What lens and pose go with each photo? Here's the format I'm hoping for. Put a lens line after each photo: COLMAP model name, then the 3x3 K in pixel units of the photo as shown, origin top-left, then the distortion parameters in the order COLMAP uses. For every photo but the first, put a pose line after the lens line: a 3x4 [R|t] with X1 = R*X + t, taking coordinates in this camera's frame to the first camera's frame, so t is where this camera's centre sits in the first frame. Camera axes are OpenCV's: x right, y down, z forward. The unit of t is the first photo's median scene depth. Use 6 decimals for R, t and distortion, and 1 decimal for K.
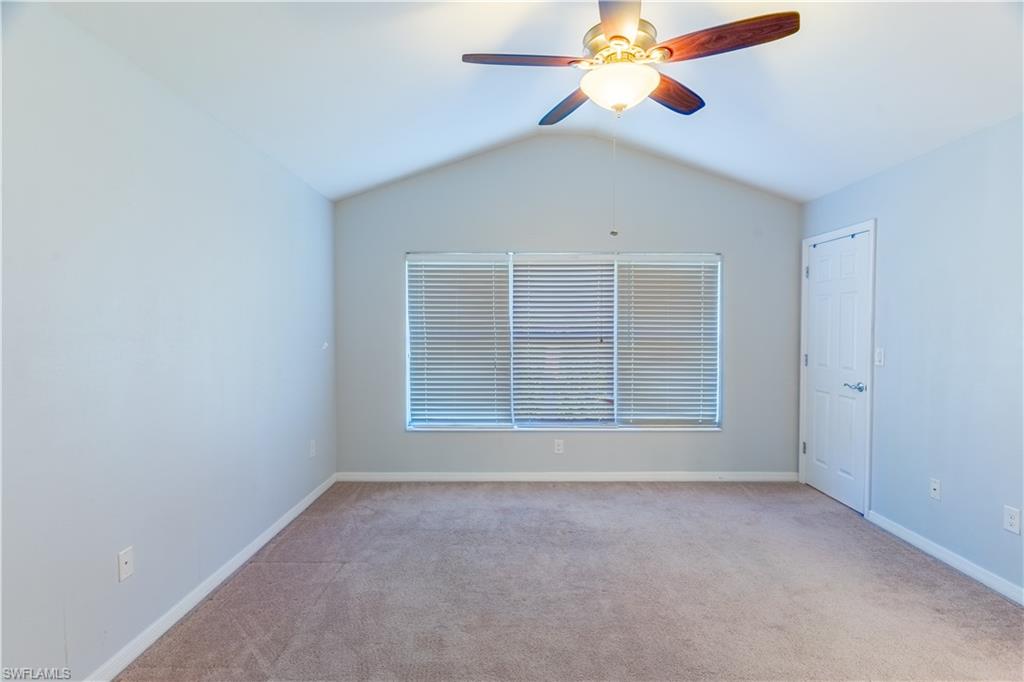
lens RADIAL K [[500.8, 0, 508.6], [0, 500.8, 311.3], [0, 0, 1]] dist [-0.000559, -0.000519]
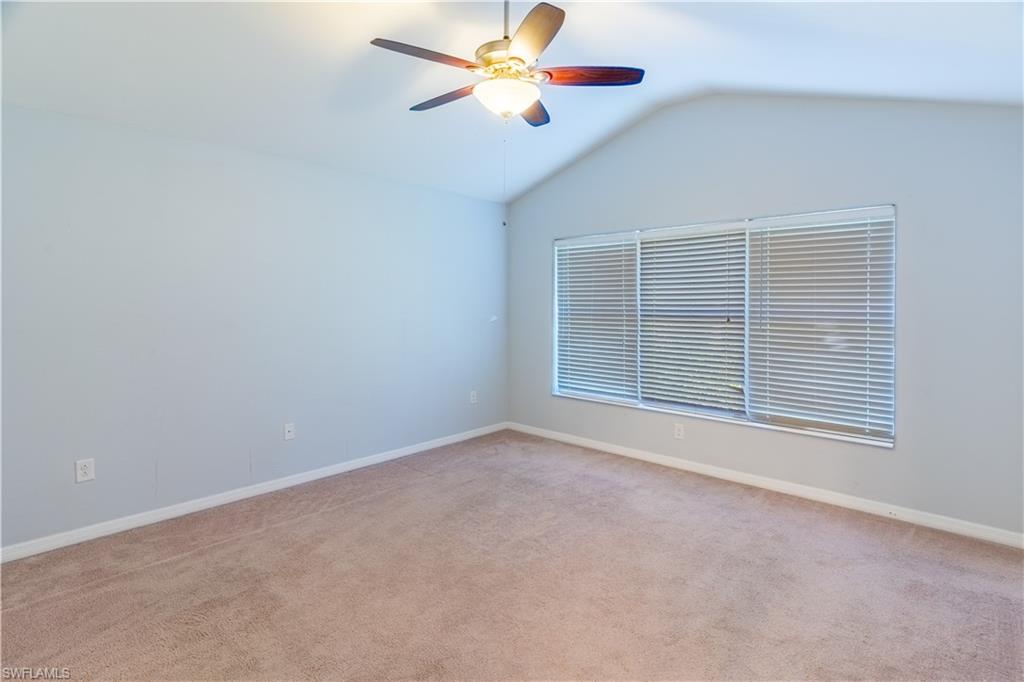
lens RADIAL K [[517.7, 0, 529.8], [0, 517.7, 272.9], [0, 0, 1]] dist [-0.001044, -0.000643]
pose [[0.733557, -0.038049, -0.678563, 0.556447], [0.019449, 0.999198, -0.035002, 0.000267], [0.679350, 0.012479, 0.733708, 0.087823]]
